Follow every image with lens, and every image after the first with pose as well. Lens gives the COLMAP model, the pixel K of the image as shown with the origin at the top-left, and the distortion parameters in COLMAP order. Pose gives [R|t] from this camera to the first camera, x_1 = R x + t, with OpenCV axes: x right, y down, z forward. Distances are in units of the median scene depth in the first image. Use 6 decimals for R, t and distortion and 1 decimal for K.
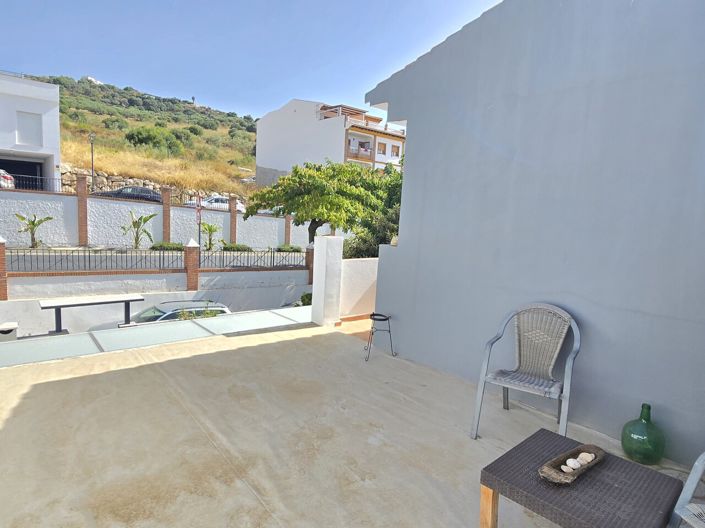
lens RADIAL K [[420.4, 0, 352.5], [0, 420.4, 264.0], [0, 0, 1]] dist [0.001945, -0.000358]
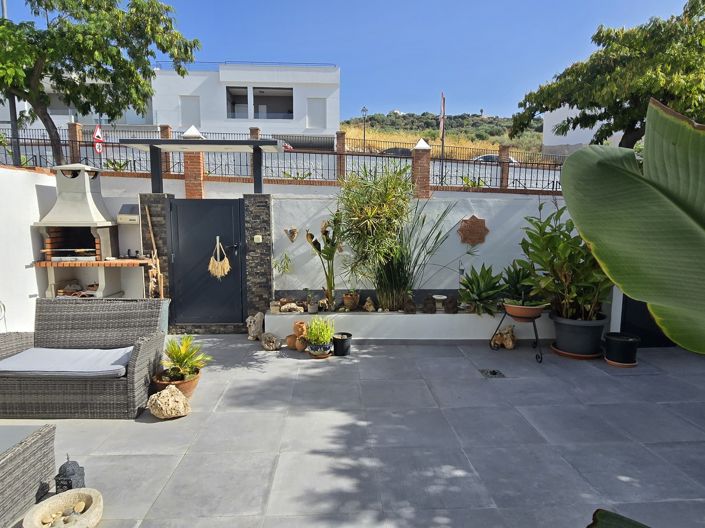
lens RADIAL K [[420.4, 0, 352.5], [0, 420.4, 264.0], [0, 0, 1]] dist [0.001945, -0.000358]
pose [[0.795381, 0.017849, -0.605847, -0.026774], [-0.029931, 0.999503, -0.009849, 0.072236], [0.605370, 0.025967, 0.795521, 0.191576]]
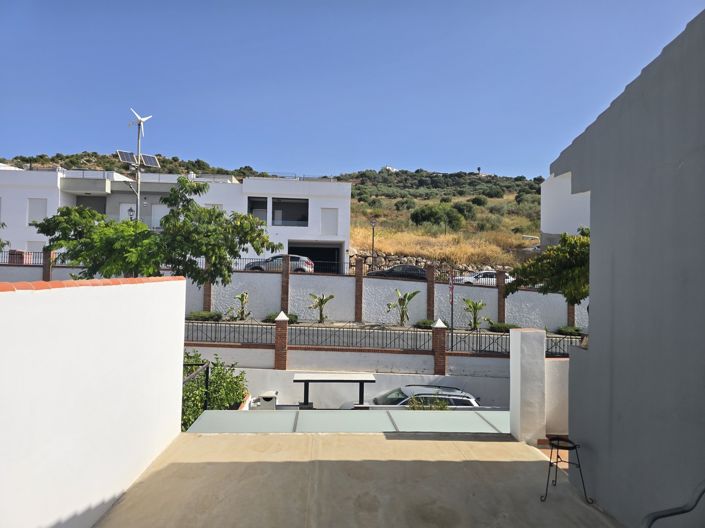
lens RADIAL K [[465.0, 0, 352.5], [0, 465.0, 264.0], [0, 0, 1]] dist [0.056290, -0.001881]
pose [[0.812802, -0.049534, -0.580430, 0.038977], [-0.047818, 0.987342, -0.151222, -0.006730], [0.580574, 0.150669, 0.800145, 0.006468]]
